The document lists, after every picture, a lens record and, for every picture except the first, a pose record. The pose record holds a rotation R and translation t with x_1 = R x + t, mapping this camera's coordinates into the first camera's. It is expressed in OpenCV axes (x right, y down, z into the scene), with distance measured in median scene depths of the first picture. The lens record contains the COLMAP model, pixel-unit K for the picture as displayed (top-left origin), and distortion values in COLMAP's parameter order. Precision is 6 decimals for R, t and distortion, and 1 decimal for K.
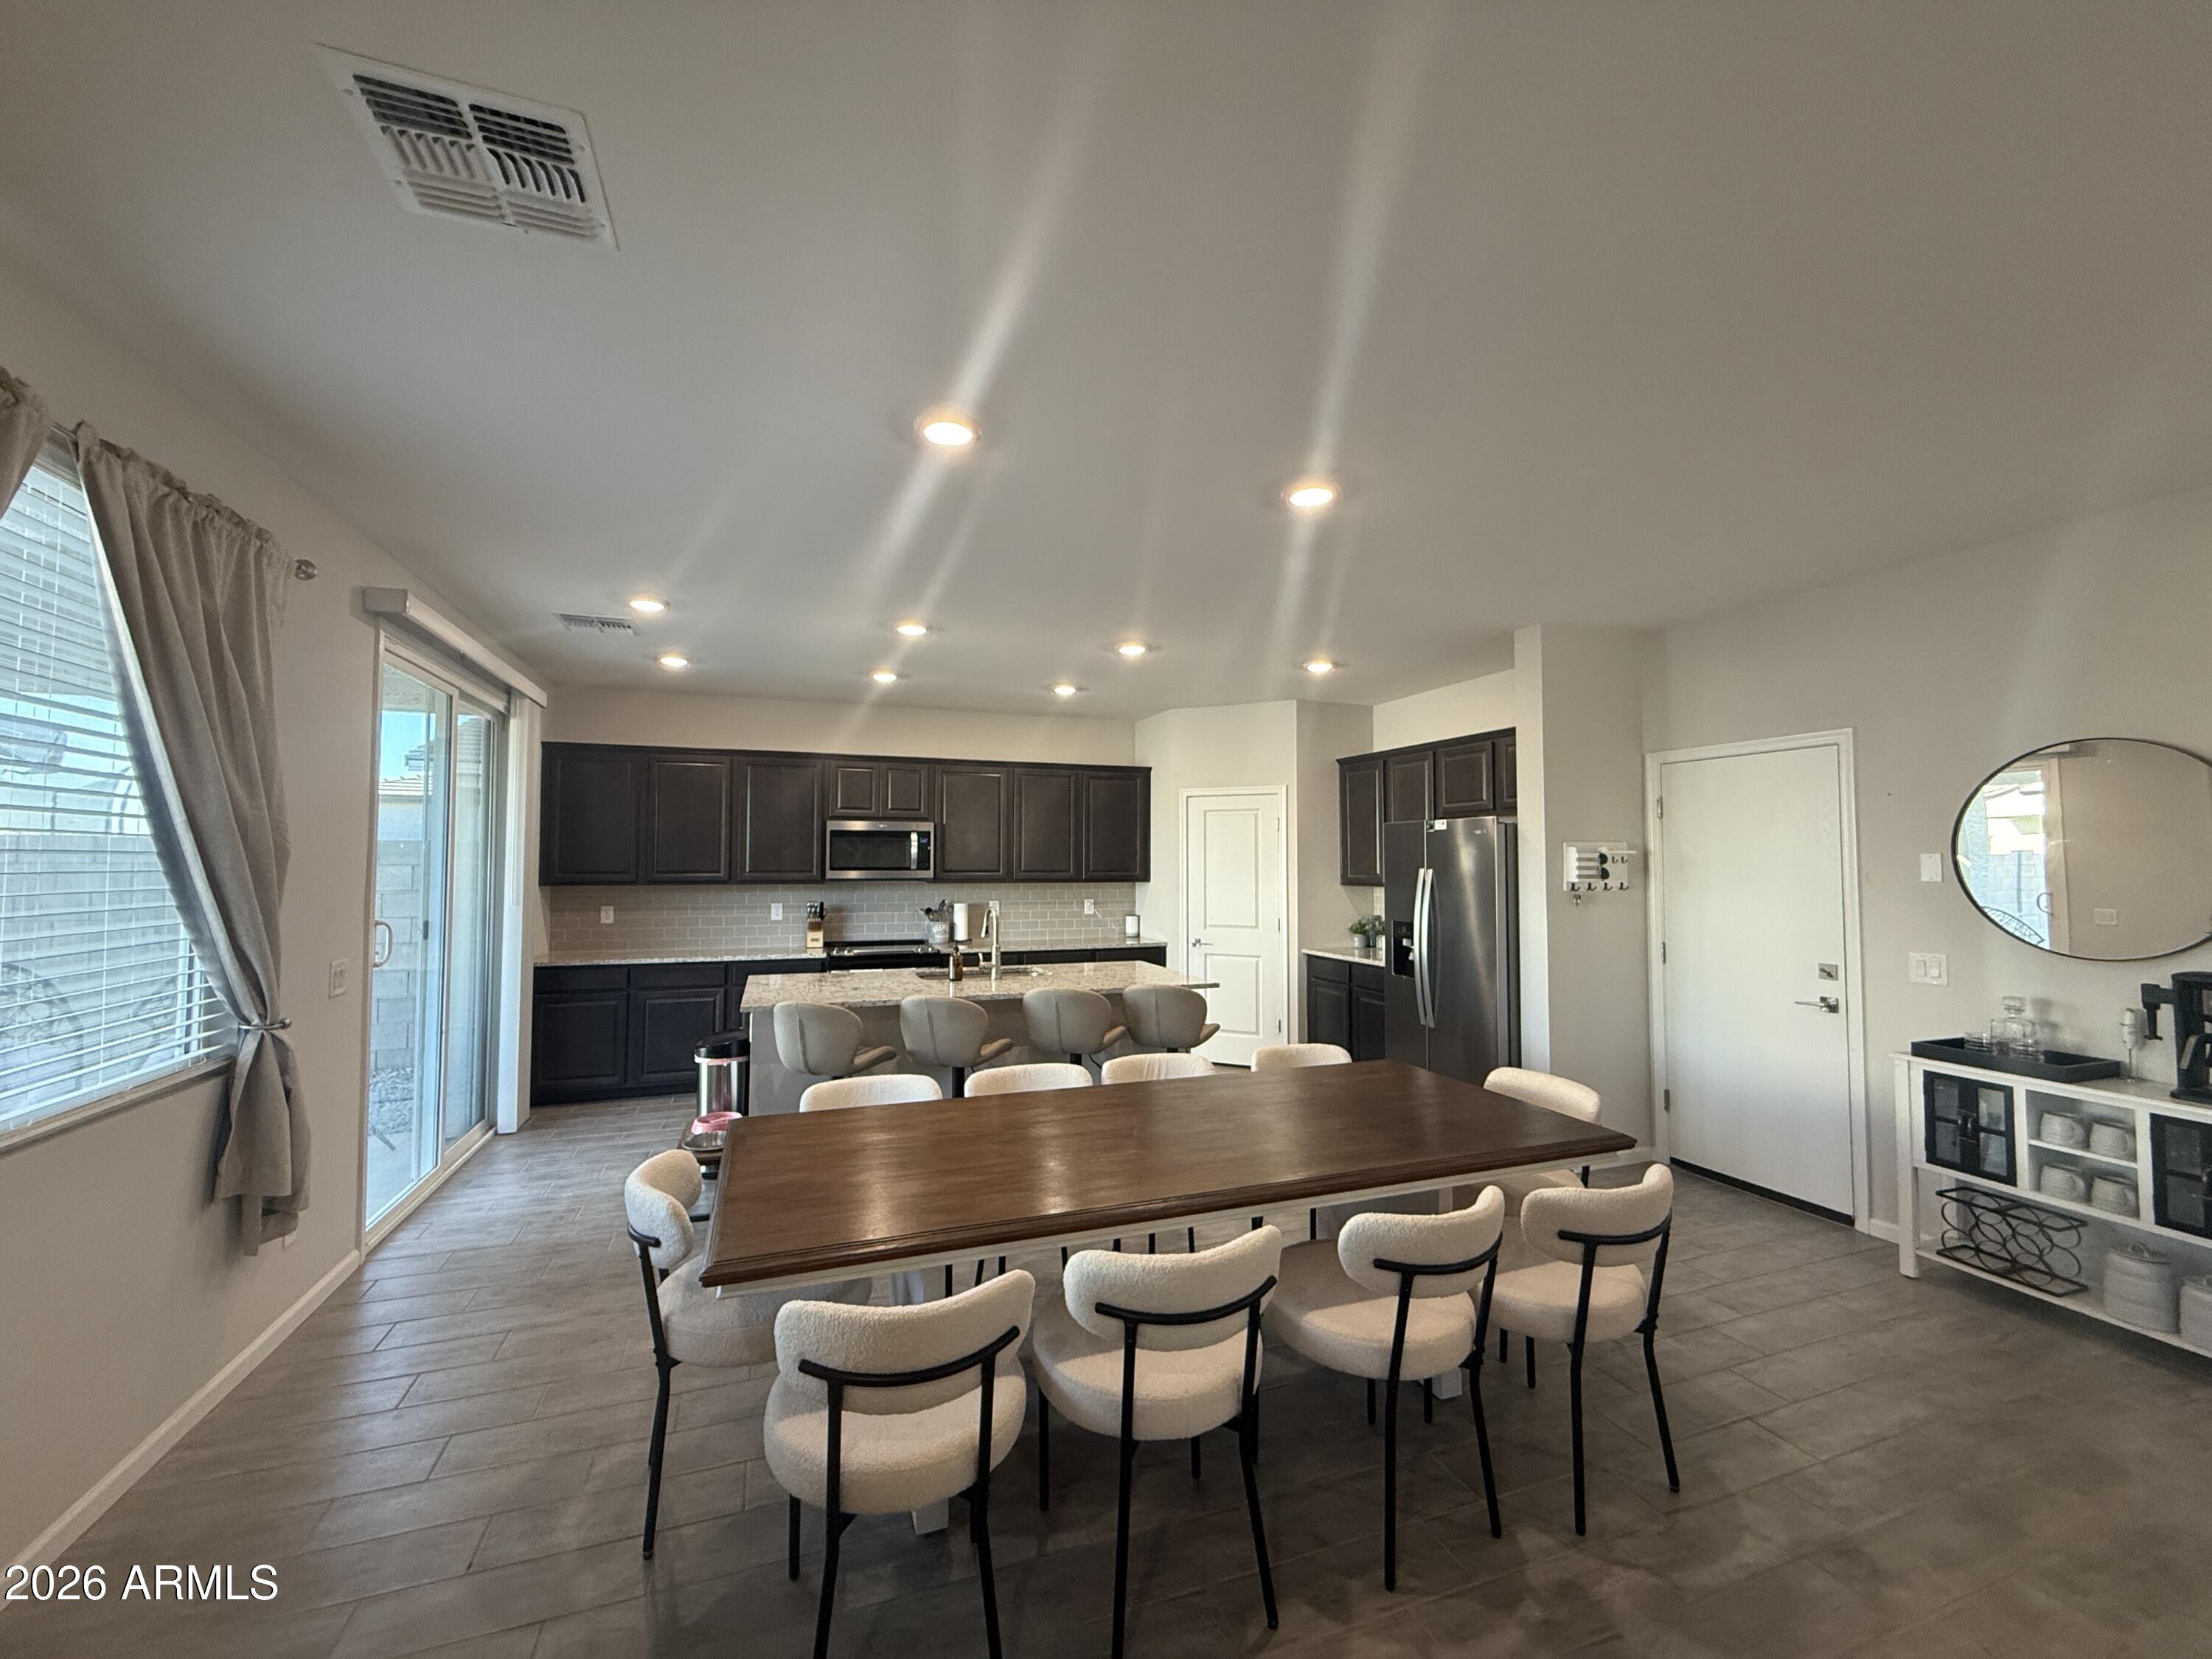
lens RADIAL K [[875.7, 0, 1099.0], [0, 875.7, 825.7], [0, 0, 1]] dist [0.000444, -0.000035]
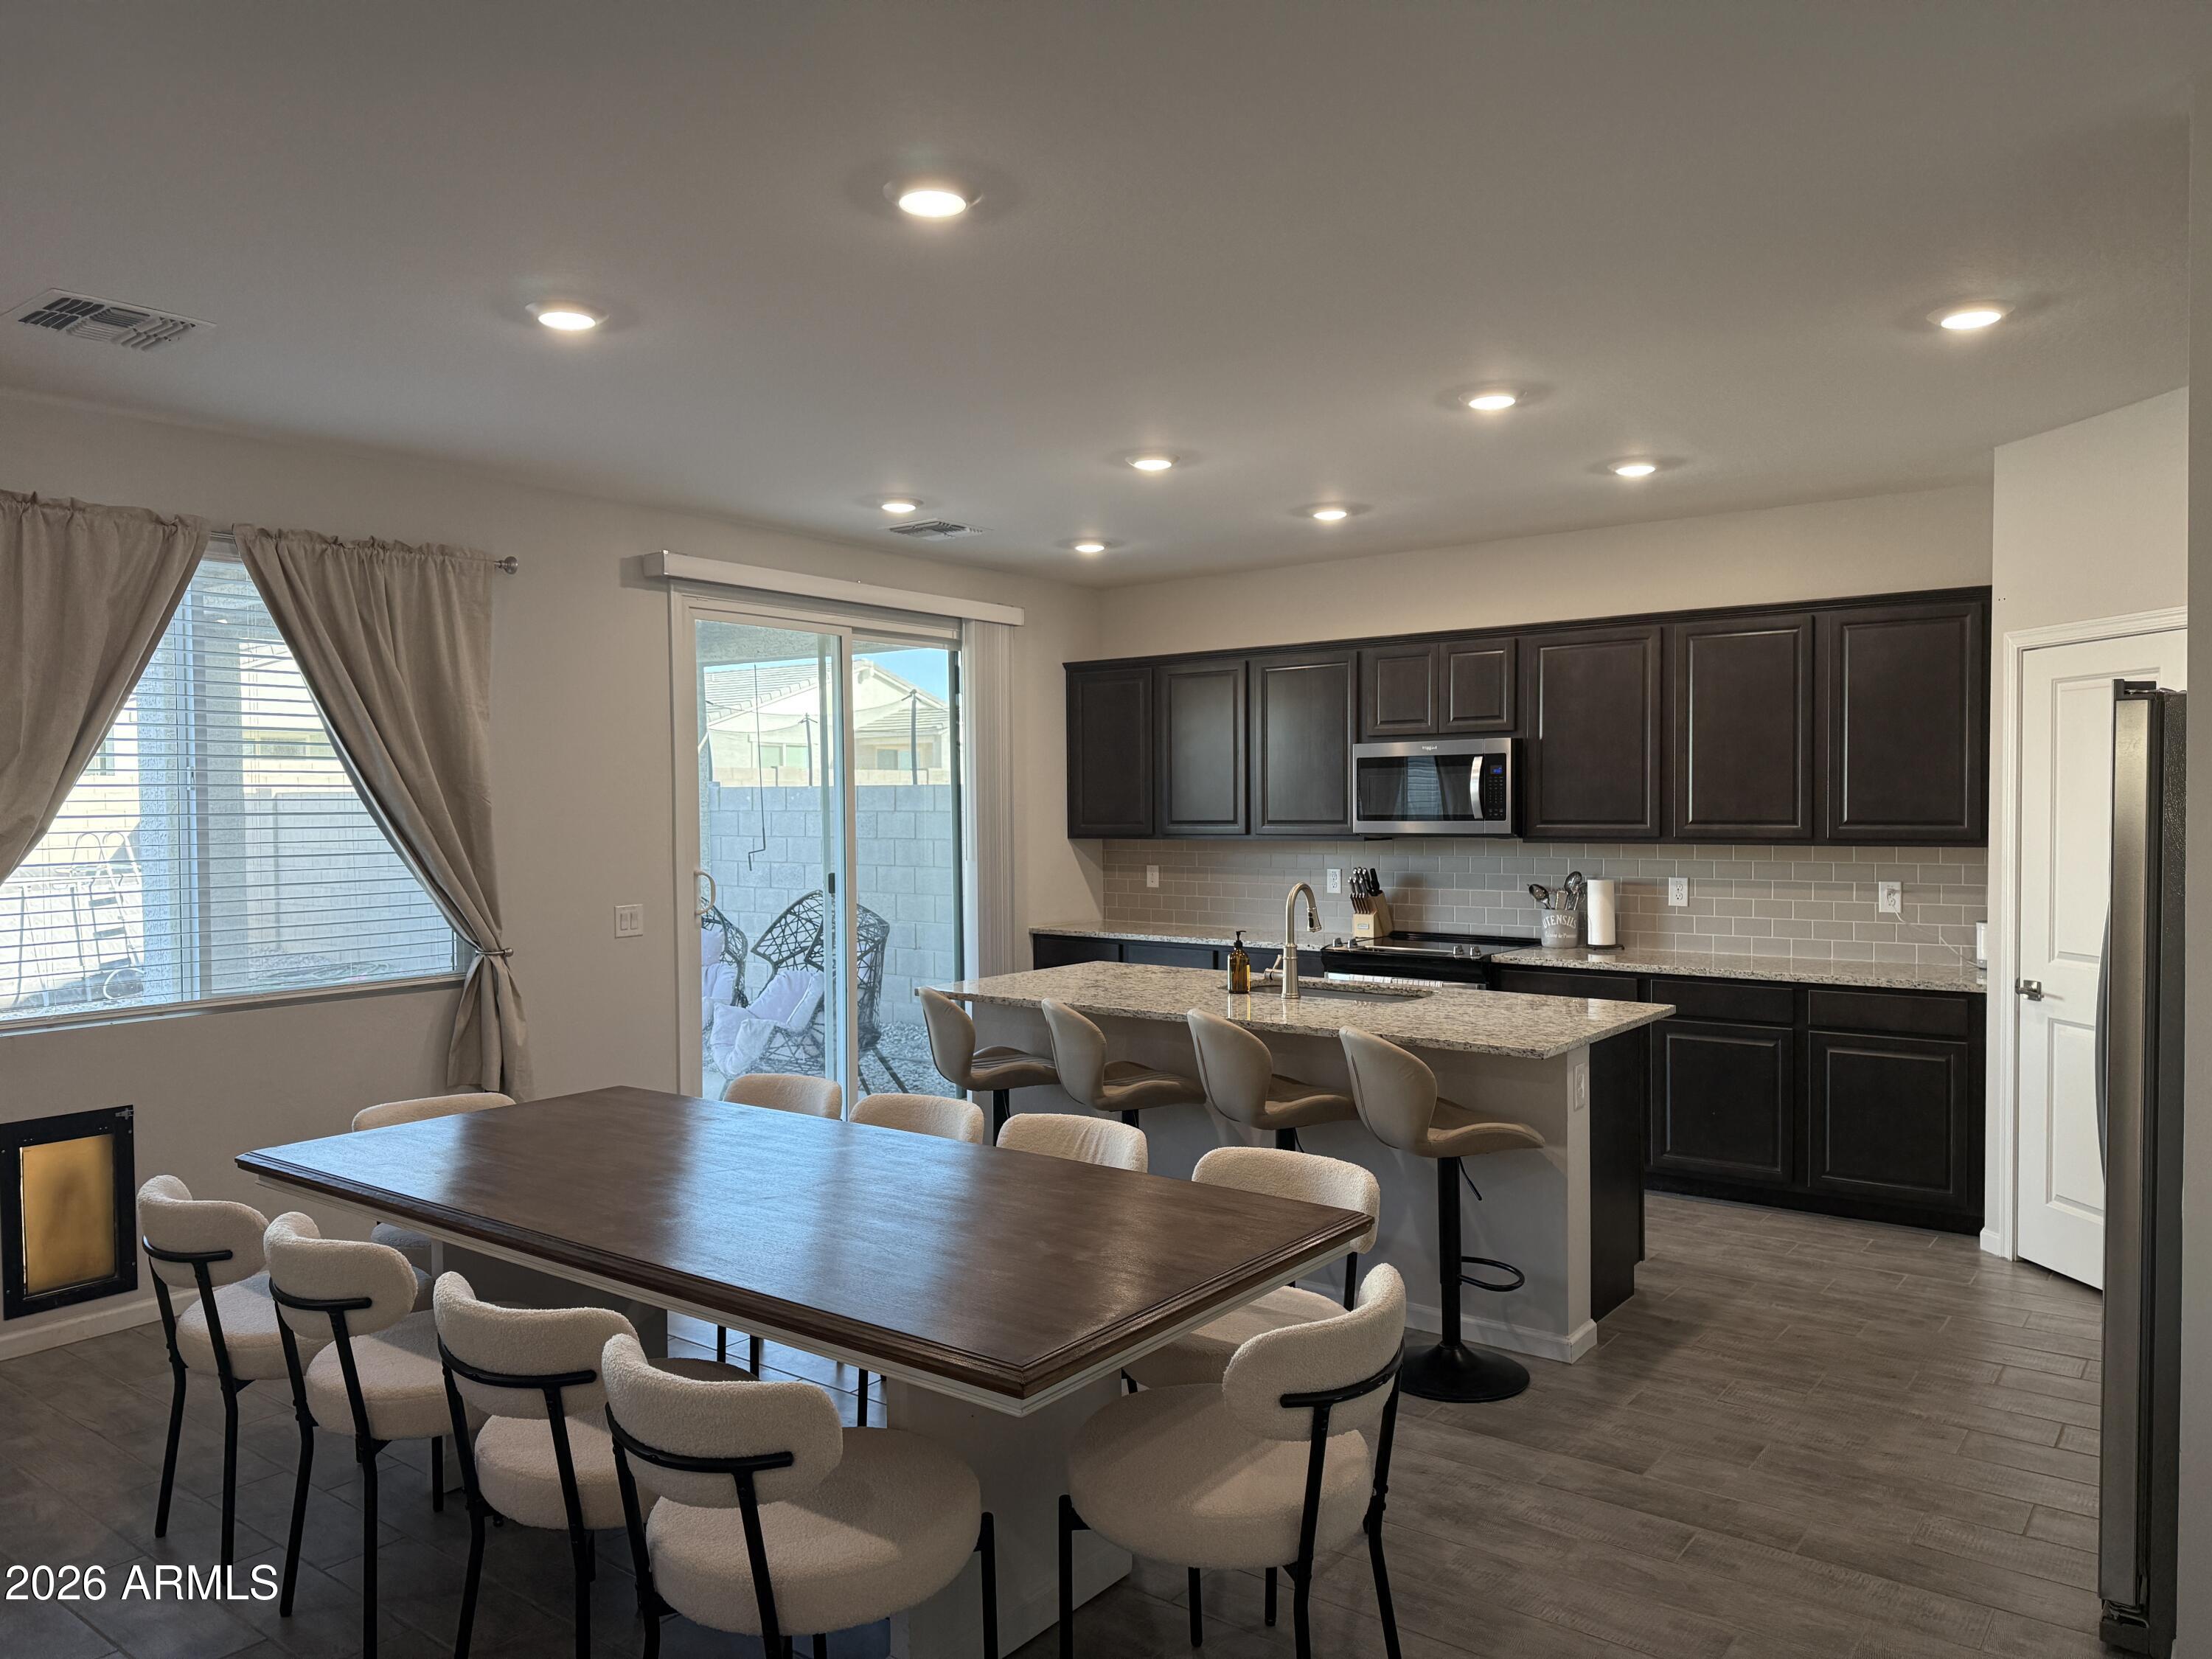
lens RADIAL K [[1534.0, 0, 1106.0], [0, 1534.0, 829.5], [0, 0, 1]] dist [0.014416, 0.001466]
pose [[0.548508, 0.009647, -0.836090, 0.521361], [0.042249, 0.998336, 0.039236, 0.005452], [0.835077, -0.056845, 0.547188, 0.216746]]
